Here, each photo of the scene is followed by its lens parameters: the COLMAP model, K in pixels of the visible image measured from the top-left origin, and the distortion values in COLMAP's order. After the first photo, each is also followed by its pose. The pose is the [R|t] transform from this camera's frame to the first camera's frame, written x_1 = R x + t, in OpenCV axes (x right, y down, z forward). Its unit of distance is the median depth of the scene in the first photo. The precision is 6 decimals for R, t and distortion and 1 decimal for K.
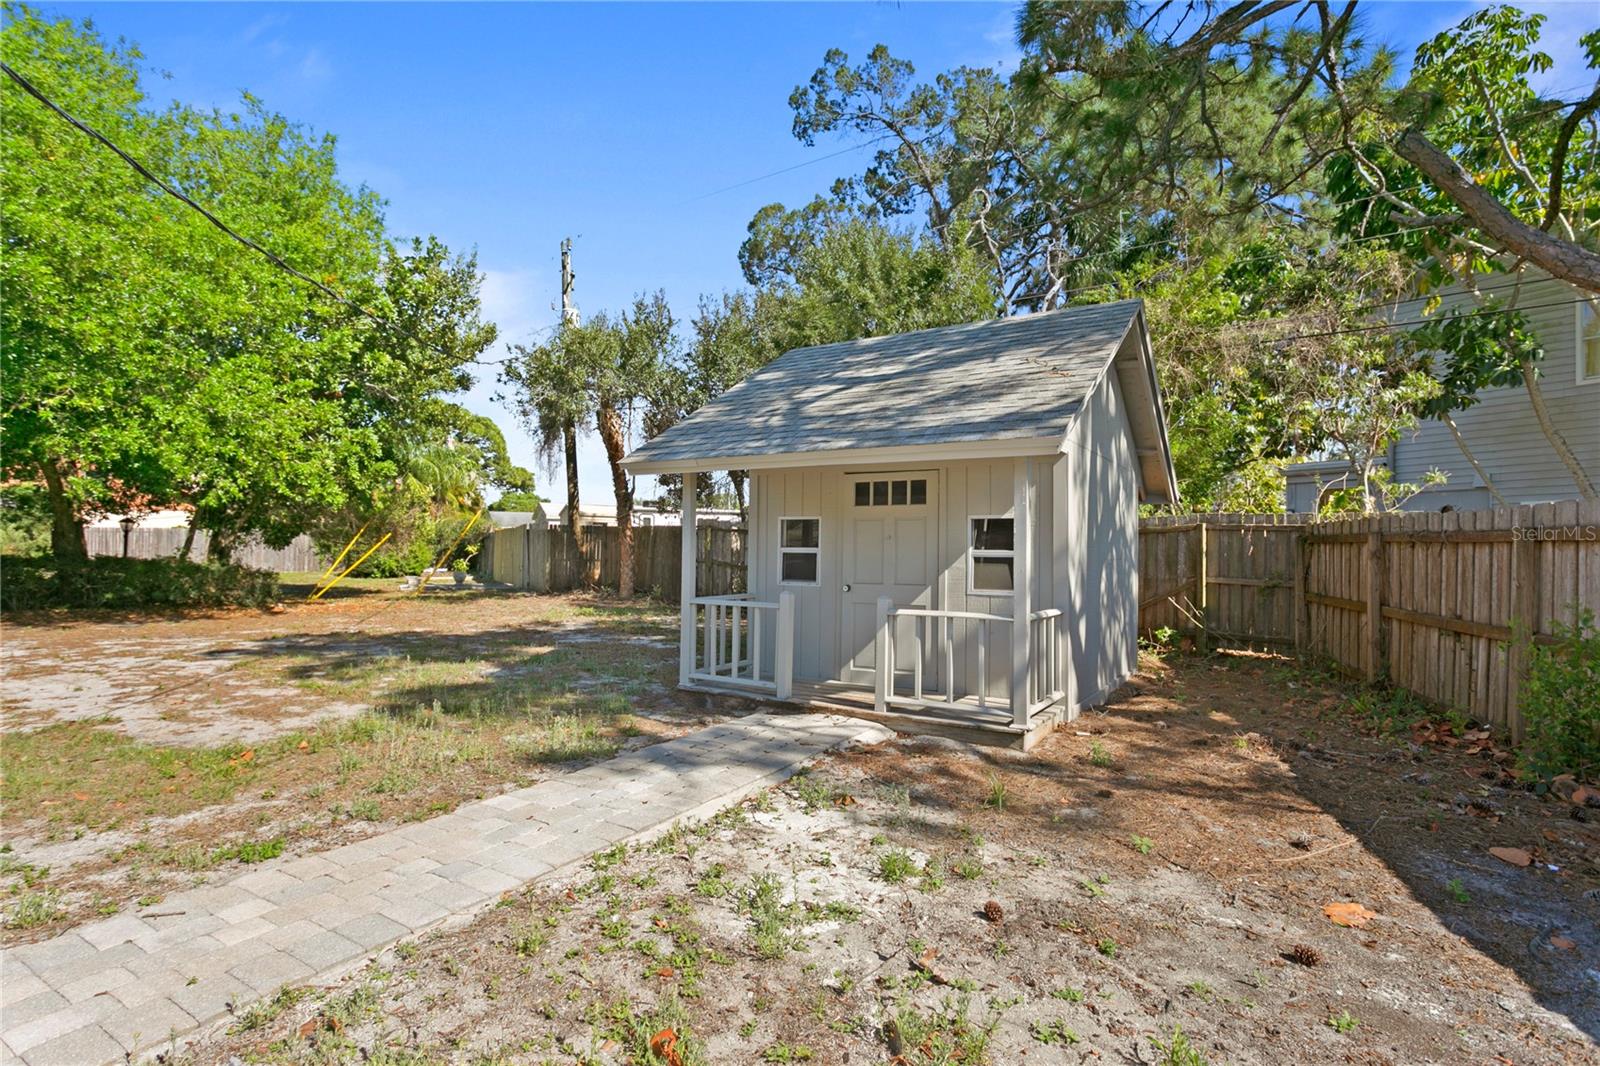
lens RADIAL K [[828.5, 0, 800.0], [0, 828.5, 533.0], [0, 0, 1]] dist [0.001483, 0.000512]
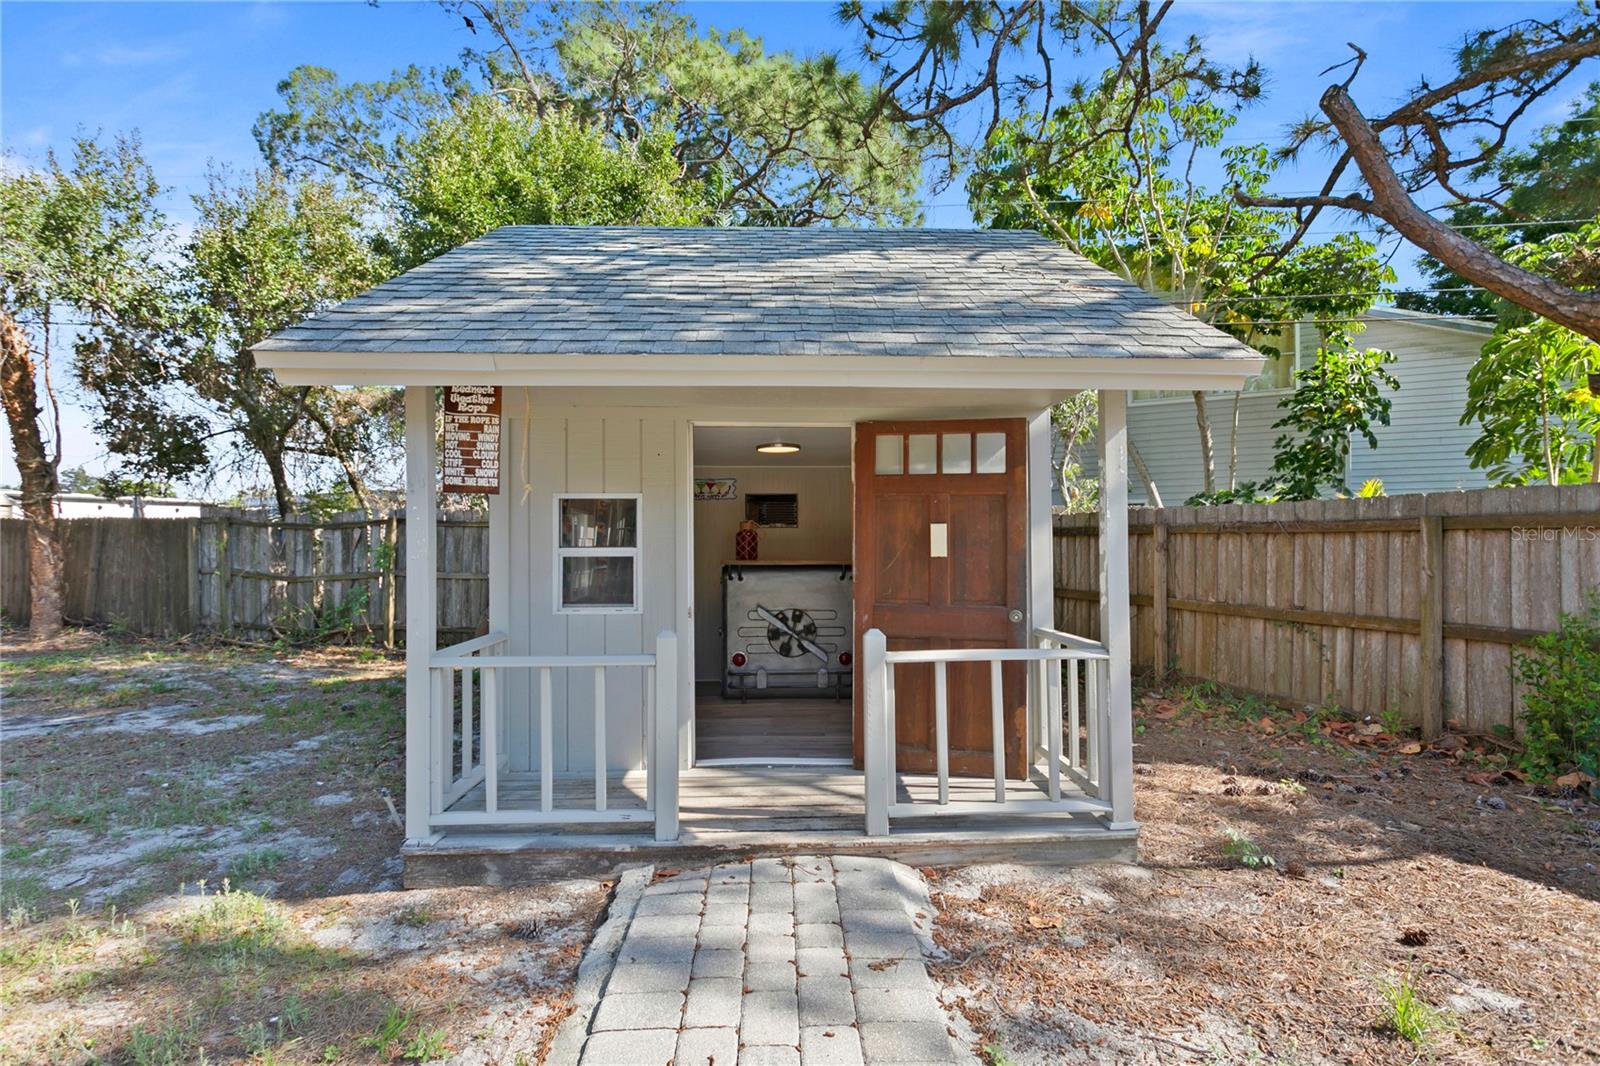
lens RADIAL K [[801.0, 0, 800.0], [0, 801.0, 533.0], [0, 0, 1]] dist [-0.002943, -0.000334]
pose [[0.818405, -0.003640, 0.574631, -0.104317], [0.003021, 0.999993, 0.002032, 0.003473], [-0.574634, 0.000073, 0.818410, 0.234644]]
